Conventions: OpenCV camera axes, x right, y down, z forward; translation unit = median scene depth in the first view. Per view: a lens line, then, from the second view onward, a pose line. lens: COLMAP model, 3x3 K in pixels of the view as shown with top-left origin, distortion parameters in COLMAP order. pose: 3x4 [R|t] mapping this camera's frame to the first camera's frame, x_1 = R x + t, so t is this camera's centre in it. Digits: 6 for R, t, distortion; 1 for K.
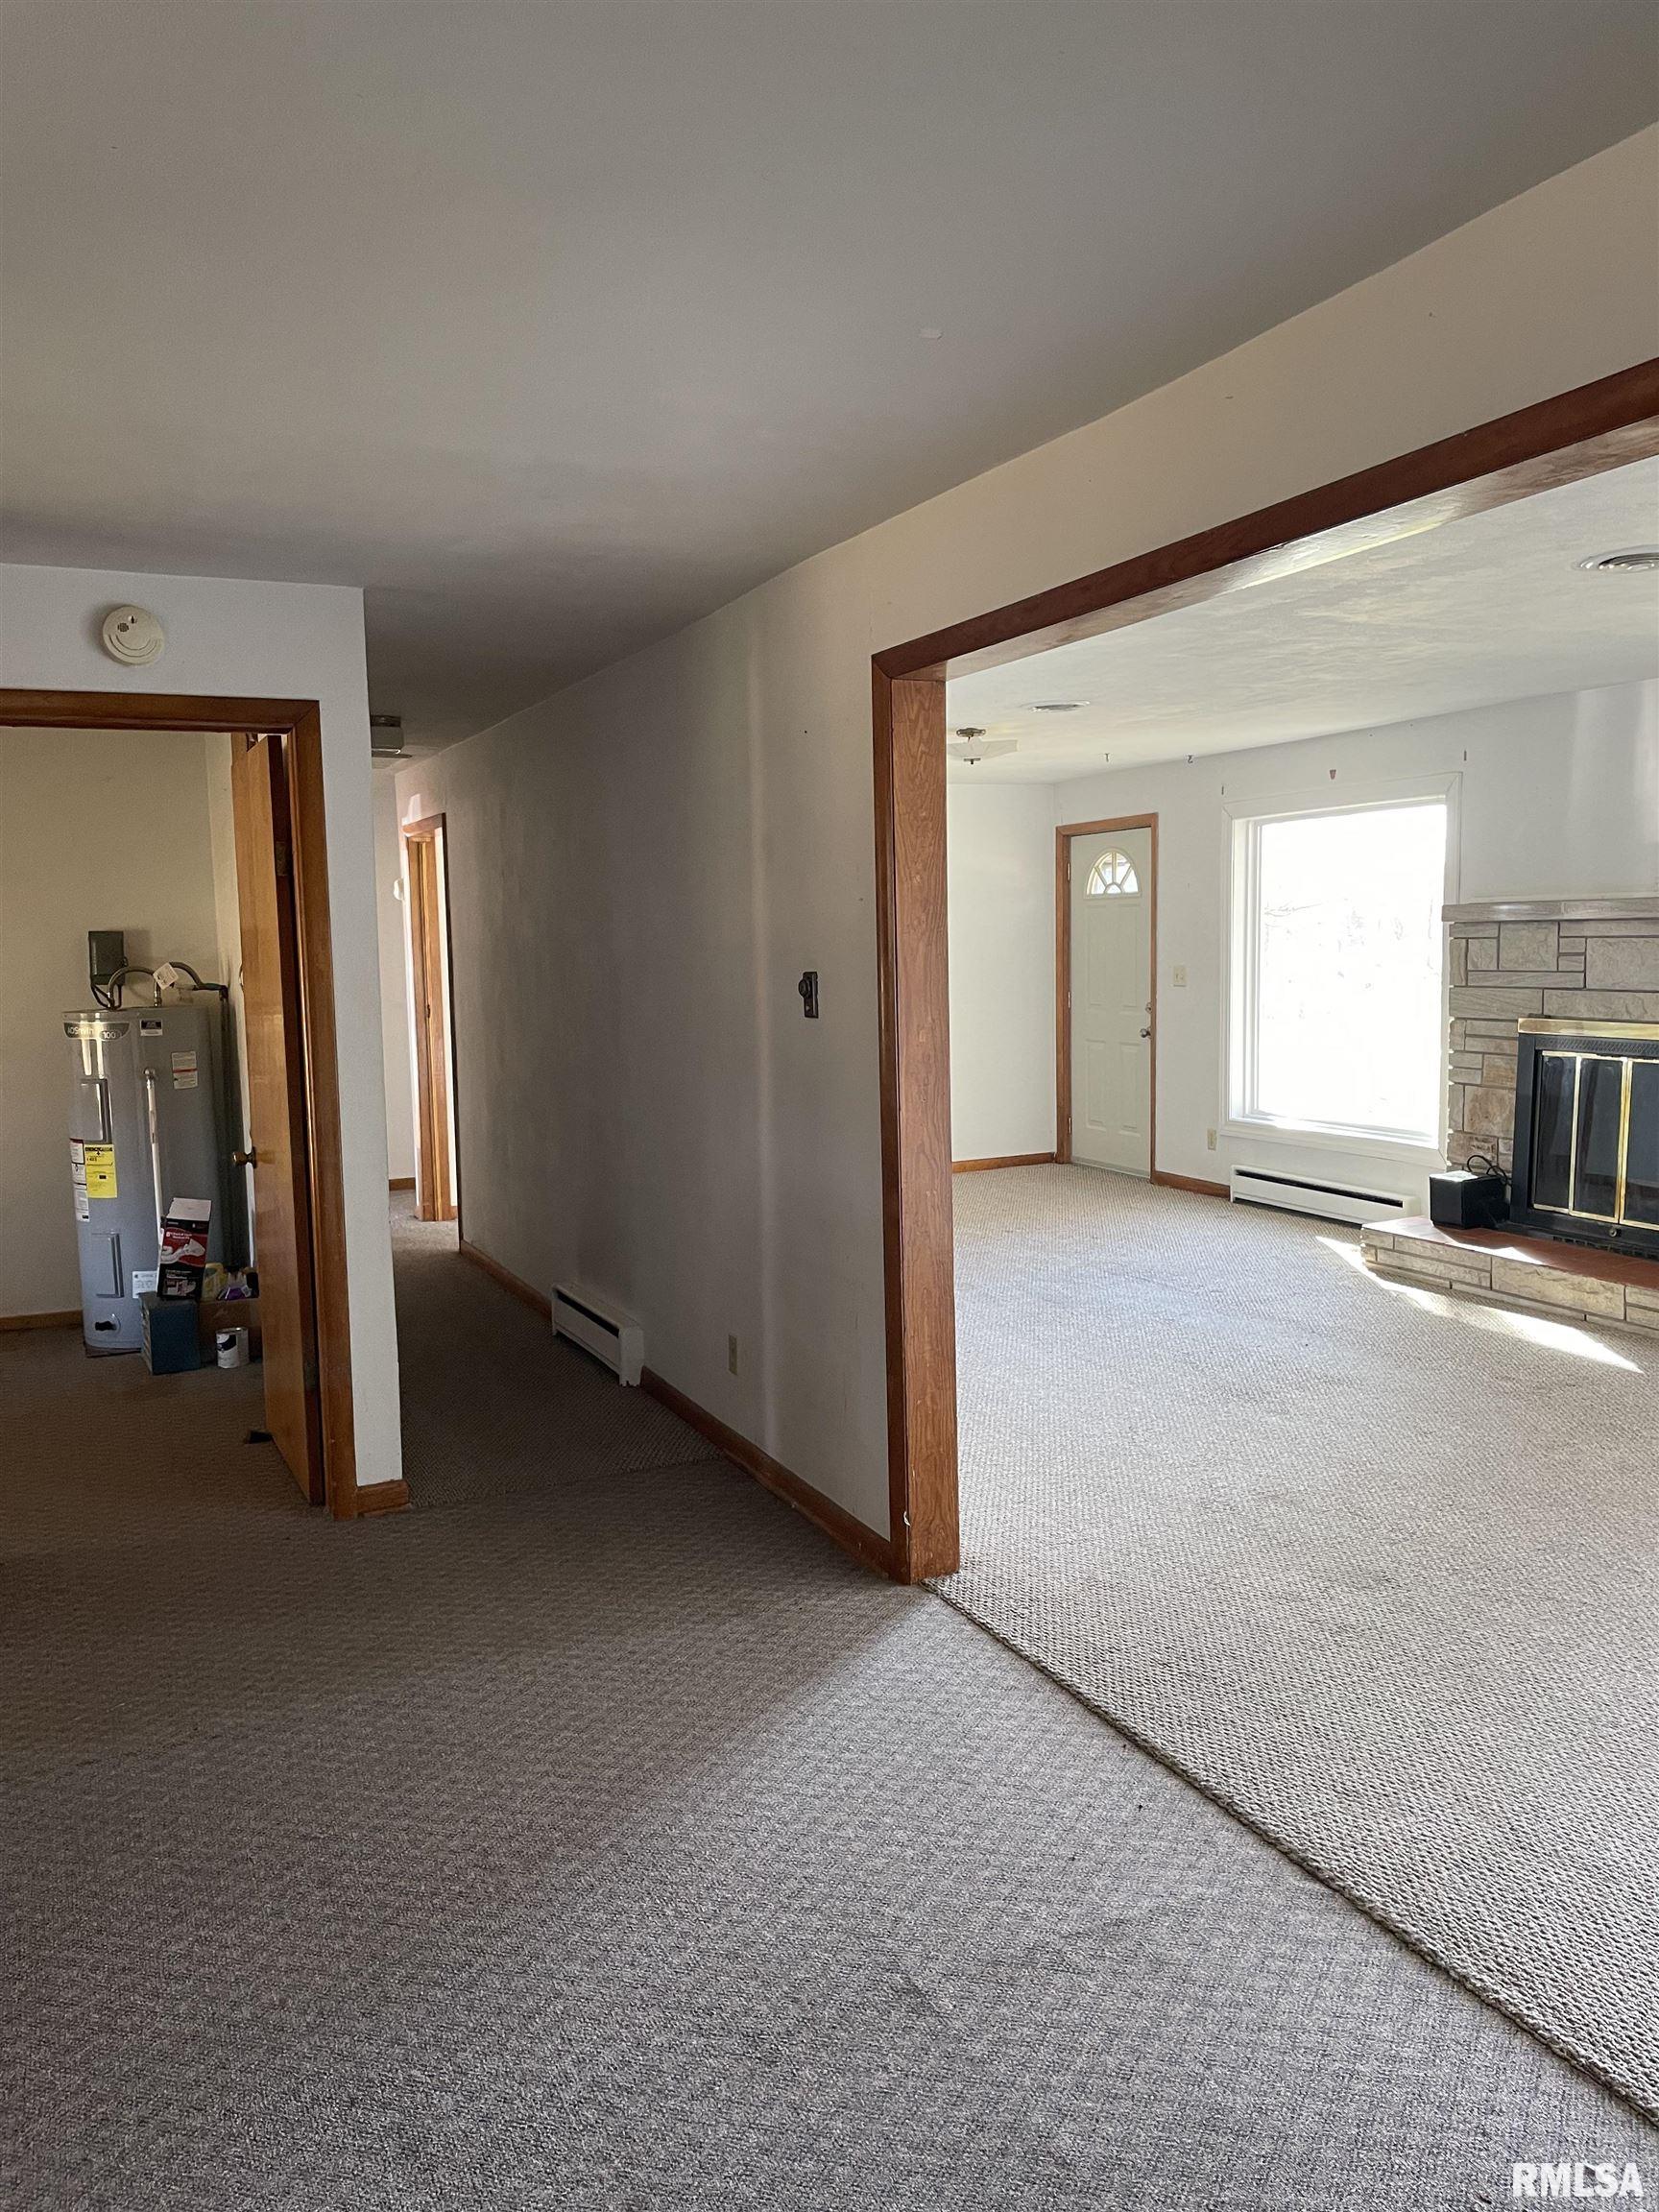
lens RADIAL K [[1616.5, 0, 829.5], [0, 1616.5, 1106.0], [0, 0, 1]] dist [0.008197, 0.001331]
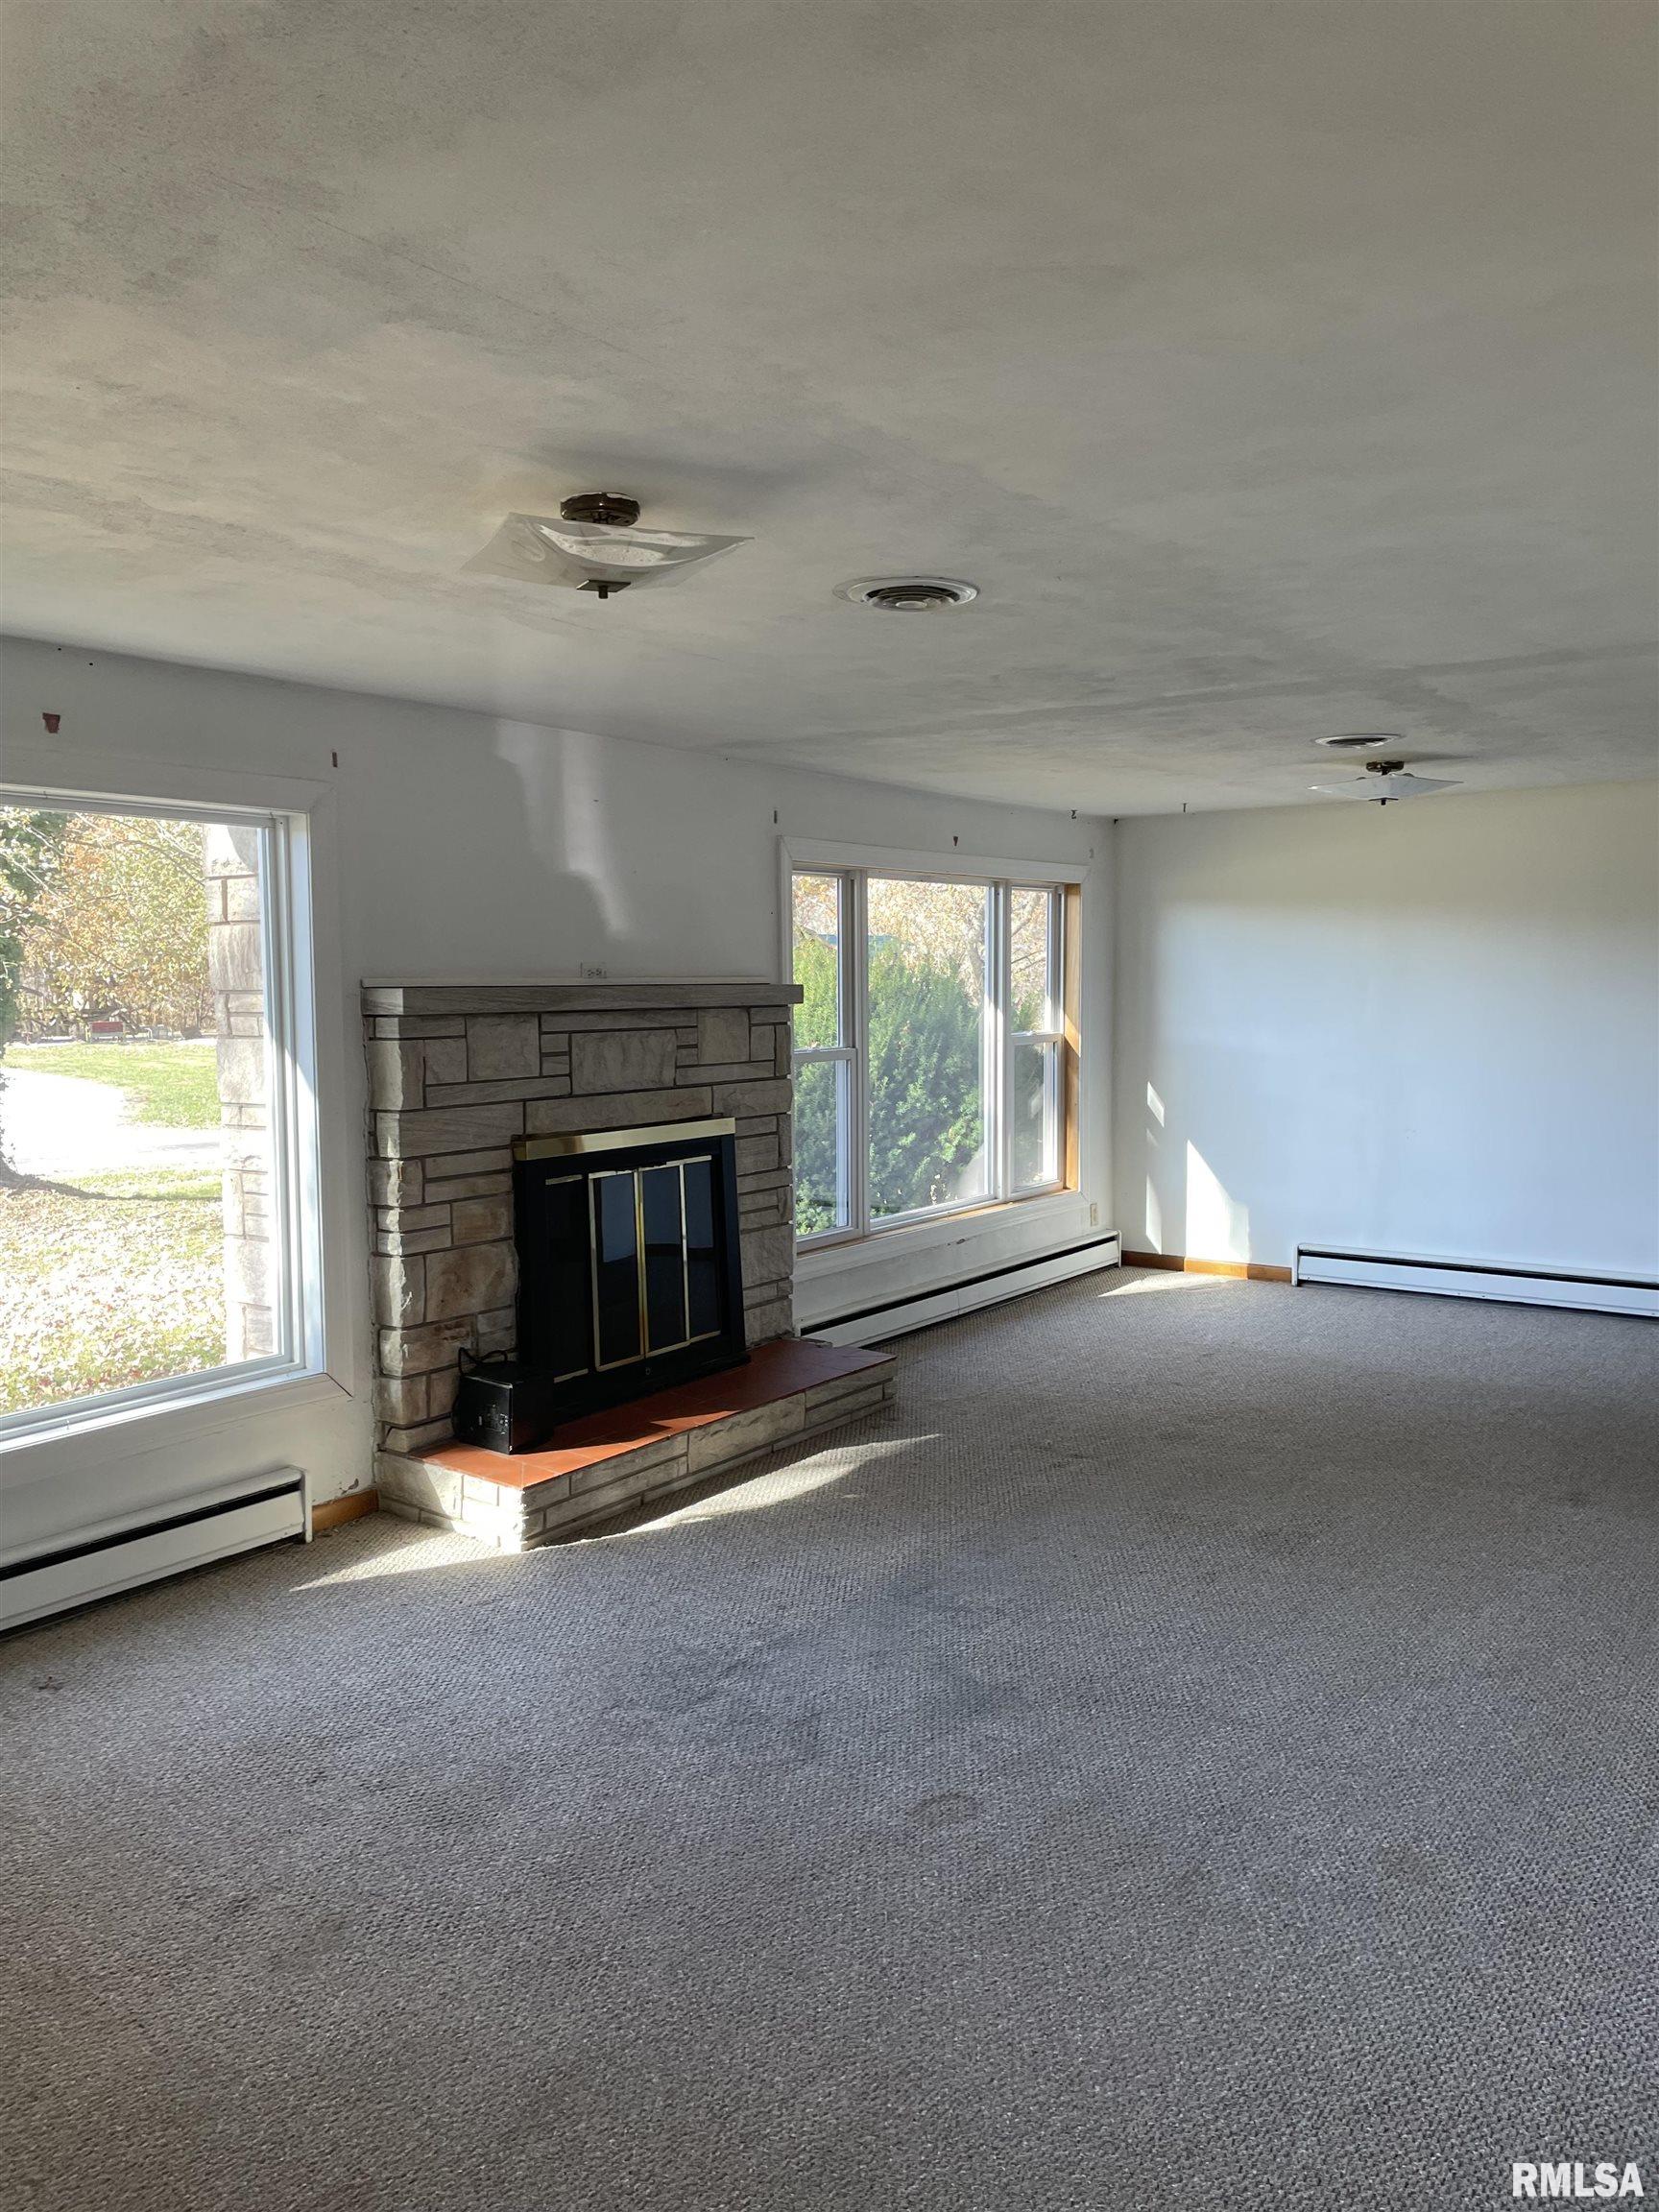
lens RADIAL K [[1616.5, 0, 829.5], [0, 1616.5, 1106.0], [0, 0, 1]] dist [0.008197, 0.001331]
pose [[-0.487672, -0.045529, 0.871839, -0.287761], [0.107885, 0.987842, 0.111933, -0.137255], [-0.866335, 0.148645, -0.476831, 1.216260]]
